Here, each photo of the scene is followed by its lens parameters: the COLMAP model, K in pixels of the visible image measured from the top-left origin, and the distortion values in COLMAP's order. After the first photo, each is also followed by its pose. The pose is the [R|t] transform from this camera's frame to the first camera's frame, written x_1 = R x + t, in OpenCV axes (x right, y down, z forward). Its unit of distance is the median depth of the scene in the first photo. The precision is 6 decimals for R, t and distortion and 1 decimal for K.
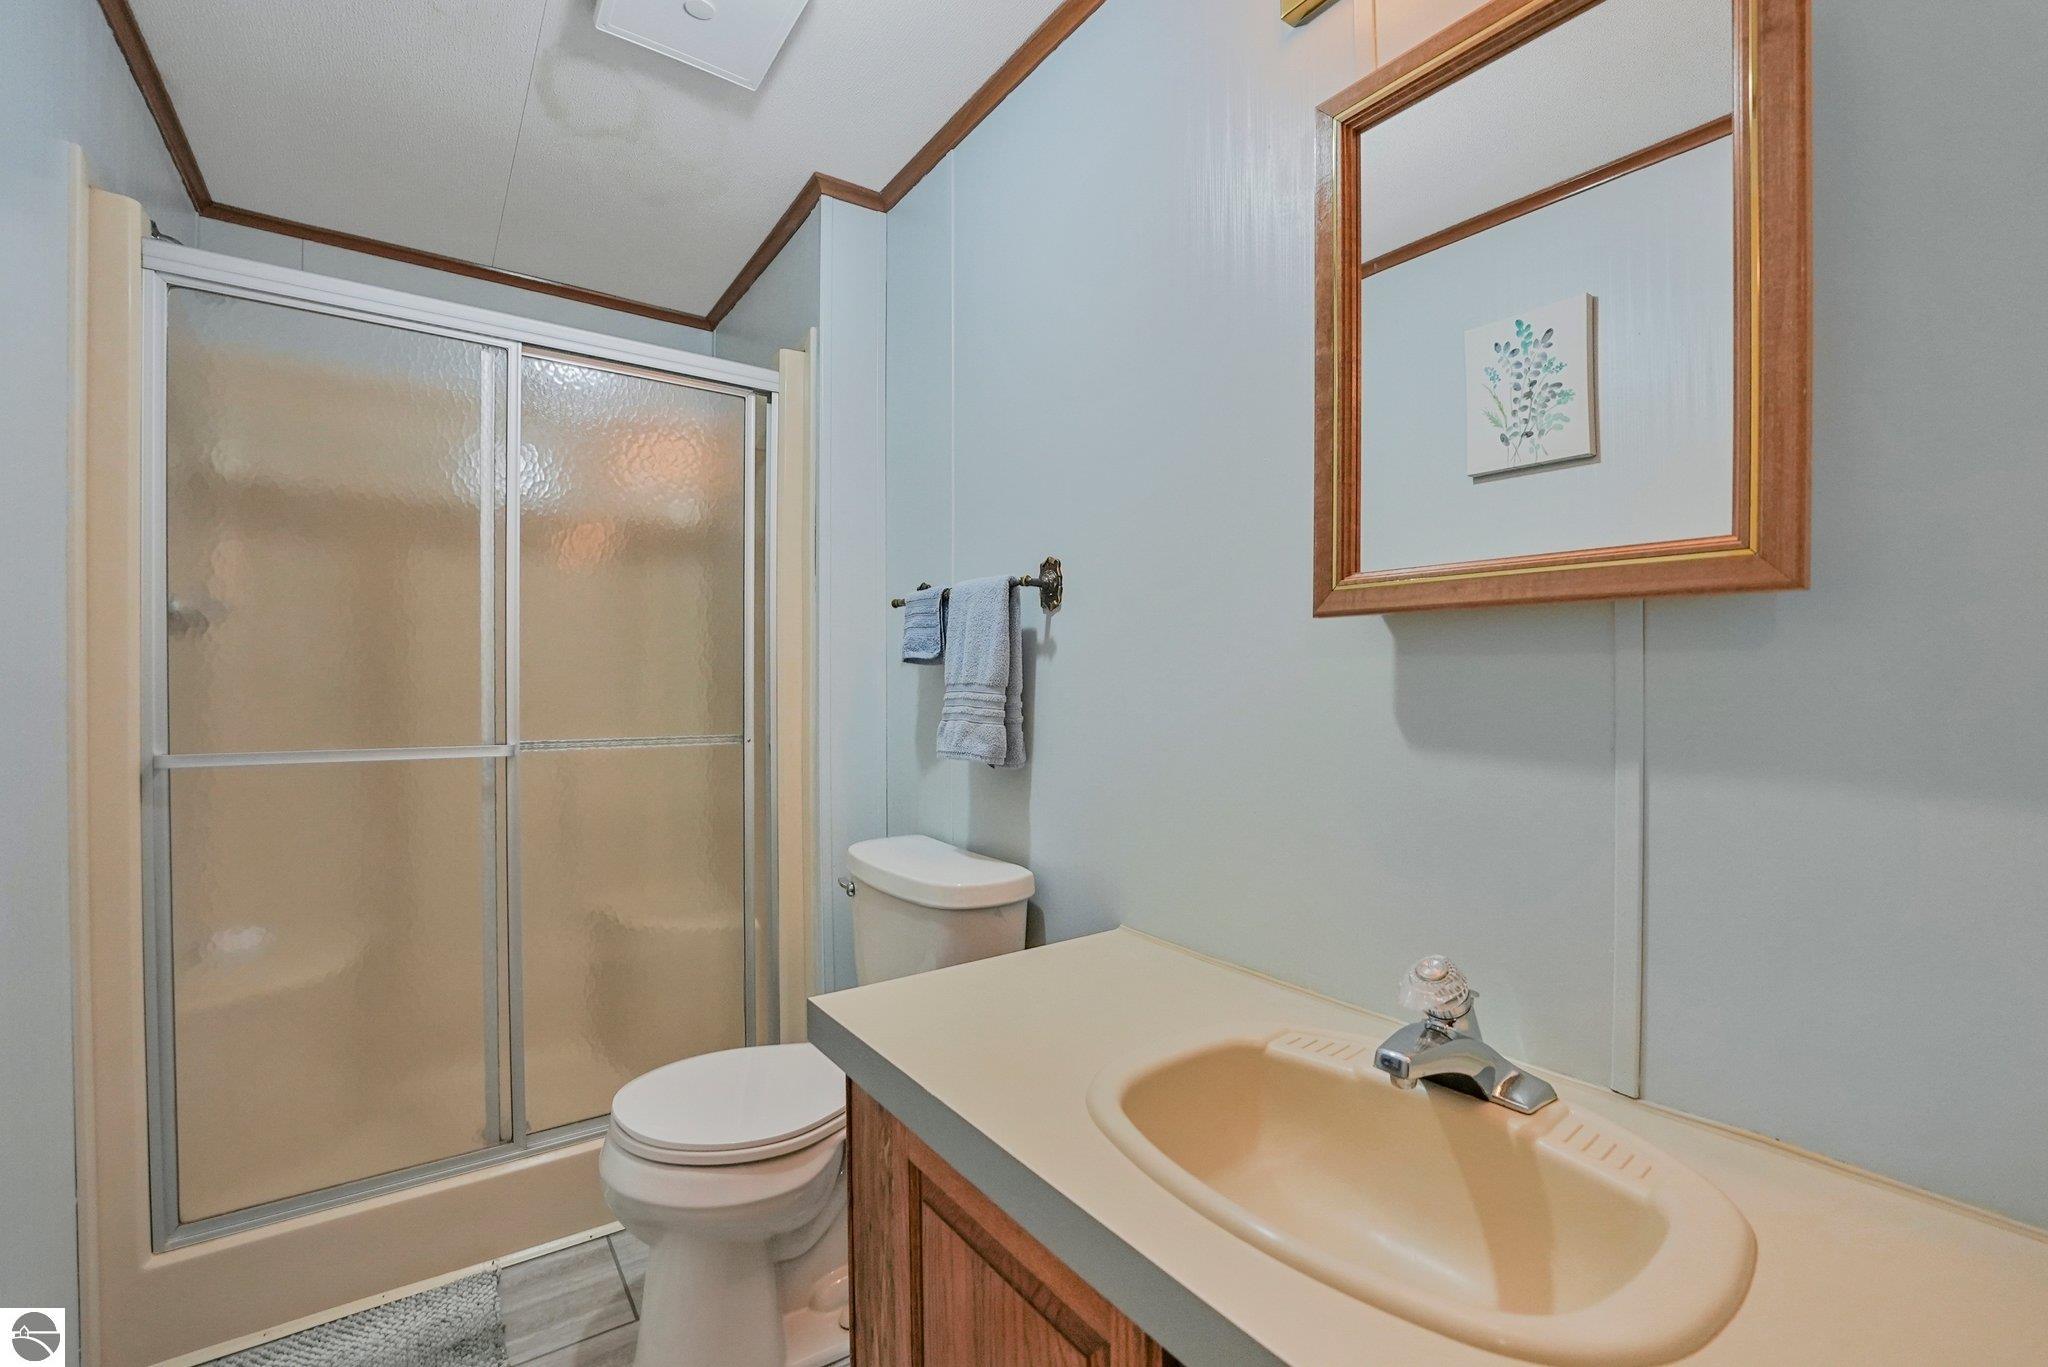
lens RADIAL K [[858.0, 0, 1027.9], [0, 858.0, 686.9], [0, 0, 1]] dist [-0.031689, 0.005055]
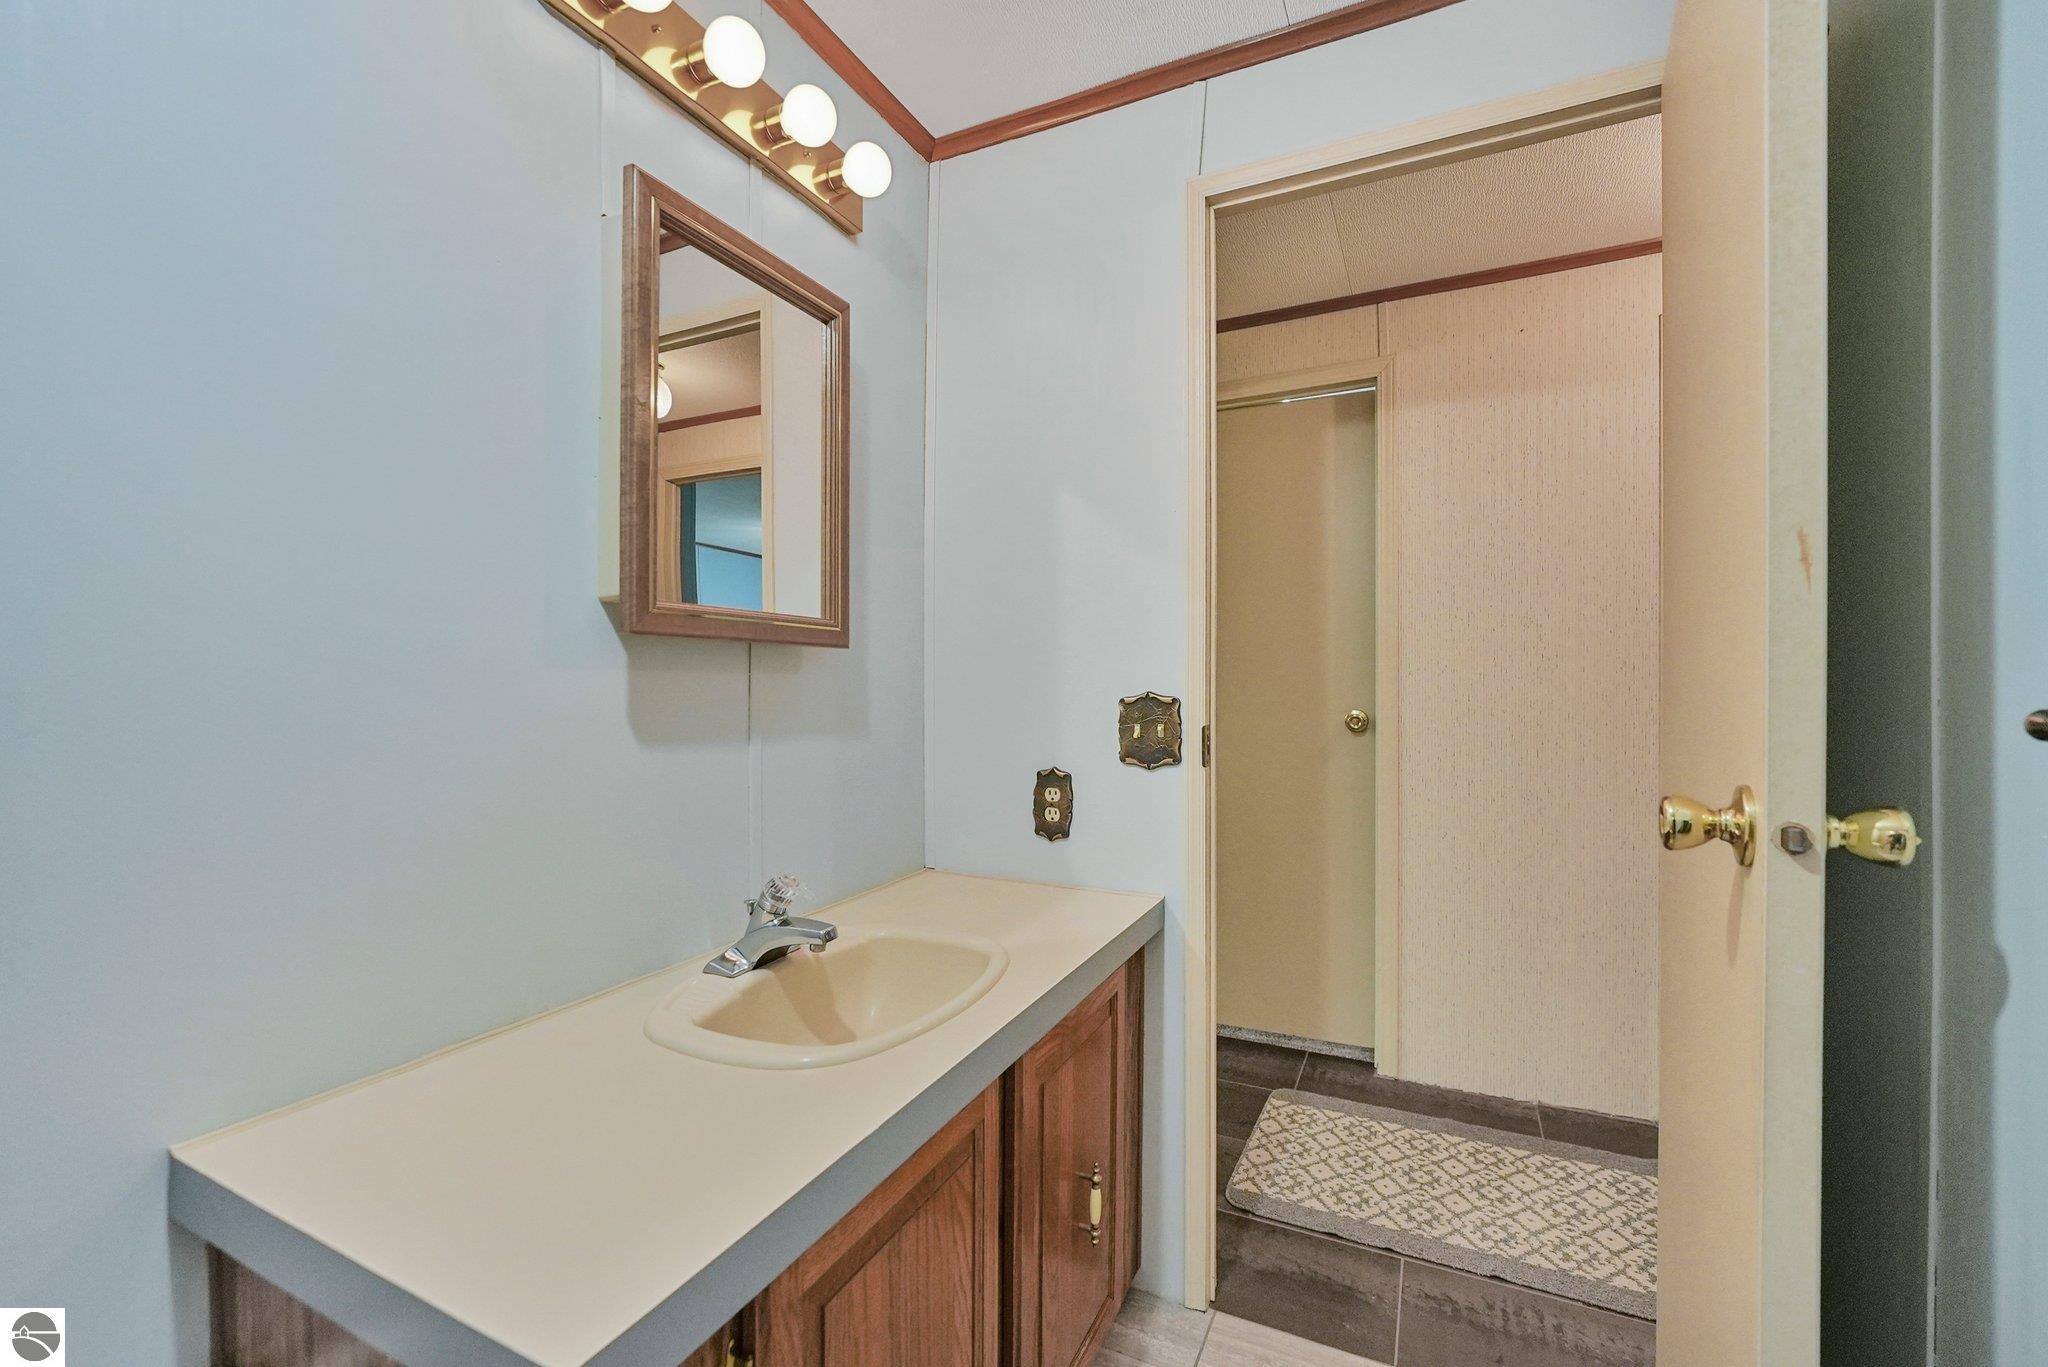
lens RADIAL K [[858.0, 0, 1027.9], [0, 858.0, 686.9], [0, 0, 1]] dist [-0.031689, 0.005055]
pose [[-0.468223, -0.007063, 0.883582, -0.970925], [-0.002707, 0.999975, 0.006558, -0.020949], [-0.883606, 0.000679, -0.468231, 1.185687]]
